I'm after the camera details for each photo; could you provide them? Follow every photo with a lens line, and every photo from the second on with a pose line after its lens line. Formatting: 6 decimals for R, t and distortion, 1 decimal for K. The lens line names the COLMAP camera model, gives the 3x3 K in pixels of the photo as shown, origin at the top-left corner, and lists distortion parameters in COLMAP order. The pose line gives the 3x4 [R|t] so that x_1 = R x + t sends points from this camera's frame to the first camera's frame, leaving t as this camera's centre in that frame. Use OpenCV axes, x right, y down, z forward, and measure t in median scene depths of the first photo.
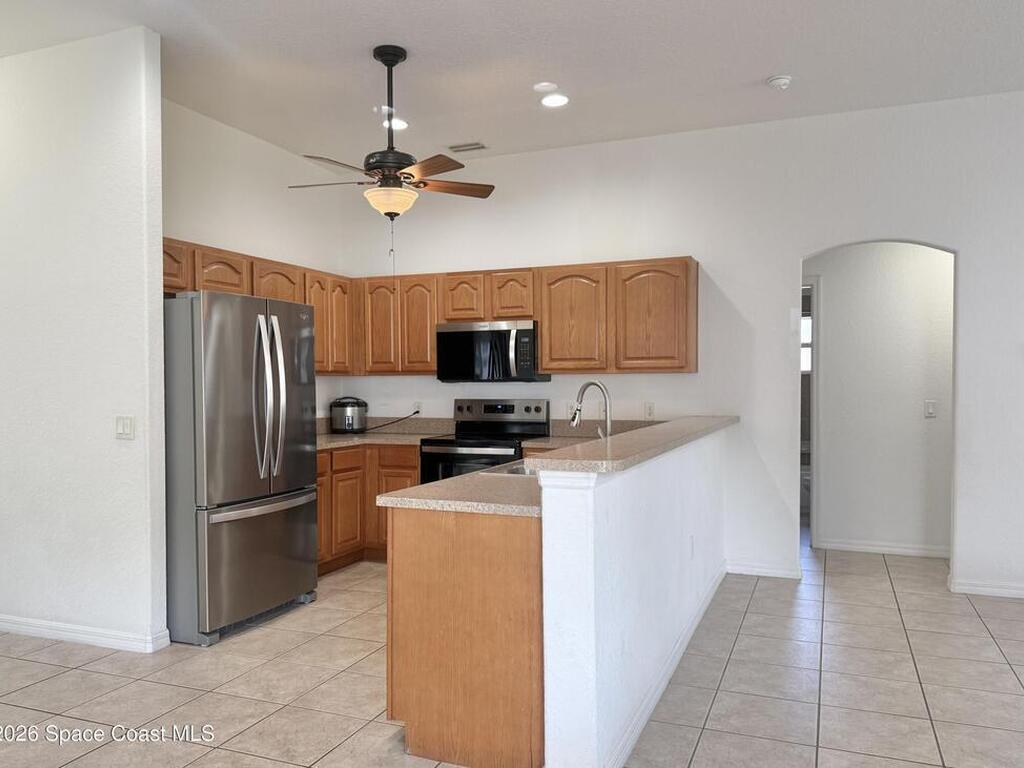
lens RADIAL K [[765.6, 0, 512.0], [0, 765.6, 384.0], [0, 0, 1]] dist [0.099221, -0.175171]
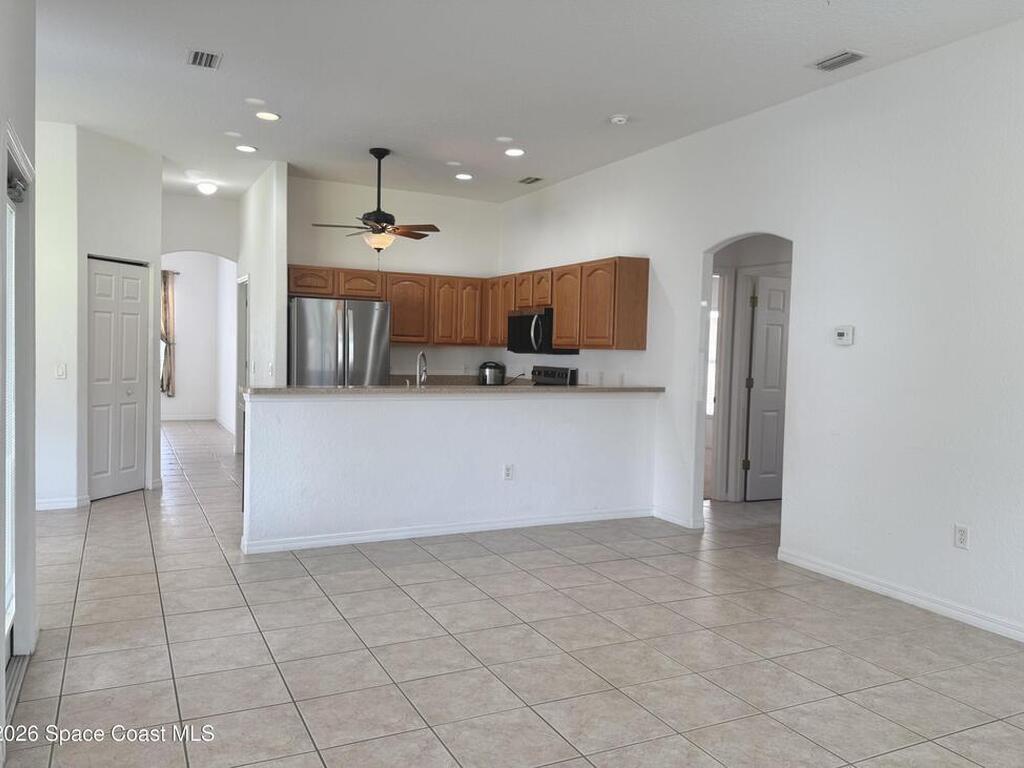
lens RADIAL K [[765.6, 0, 512.0], [0, 765.6, 384.0], [0, 0, 1]] dist [0.099221, -0.175171]
pose [[0.743526, 0.052835, -0.666616, 0.889602], [-0.028568, 0.998473, 0.047274, -0.012055], [0.668096, -0.016105, 0.743901, -0.035367]]
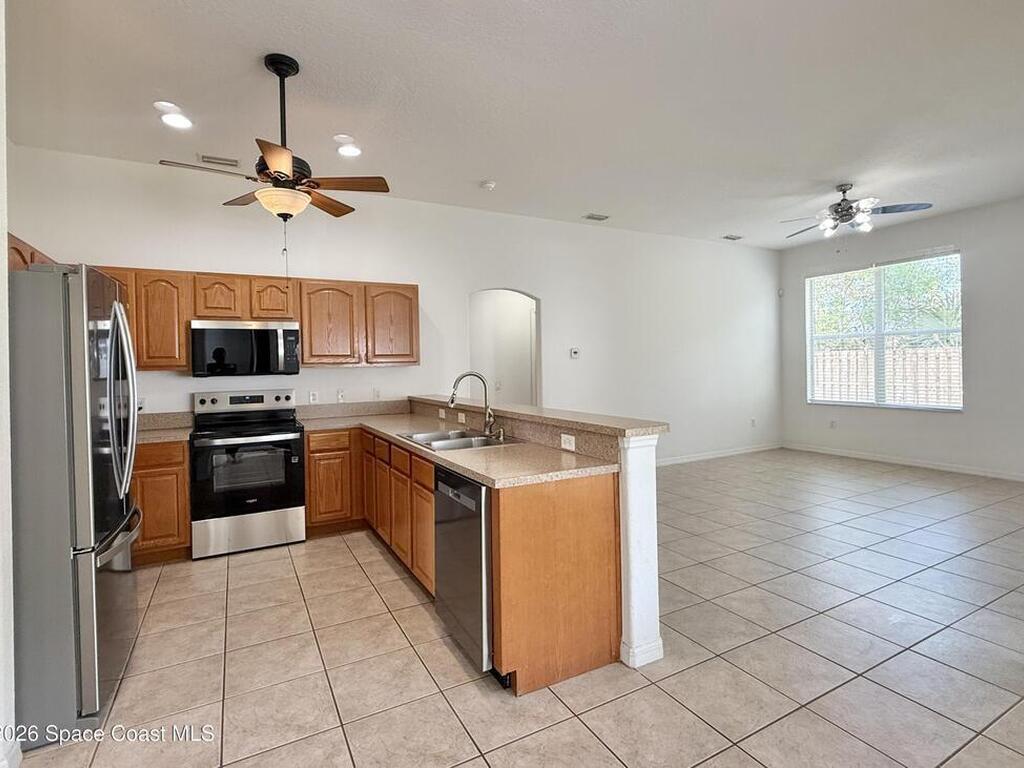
lens RADIAL K [[504.4, 0, 506.4], [0, 504.4, 358.7], [0, 0, 1]] dist [-0.002895, -0.000072]
pose [[0.642778, 0.002051, 0.766050, -0.363840], [0.017528, 0.999695, -0.017384, -0.008315], [-0.765852, 0.024601, 0.642546, 0.258404]]
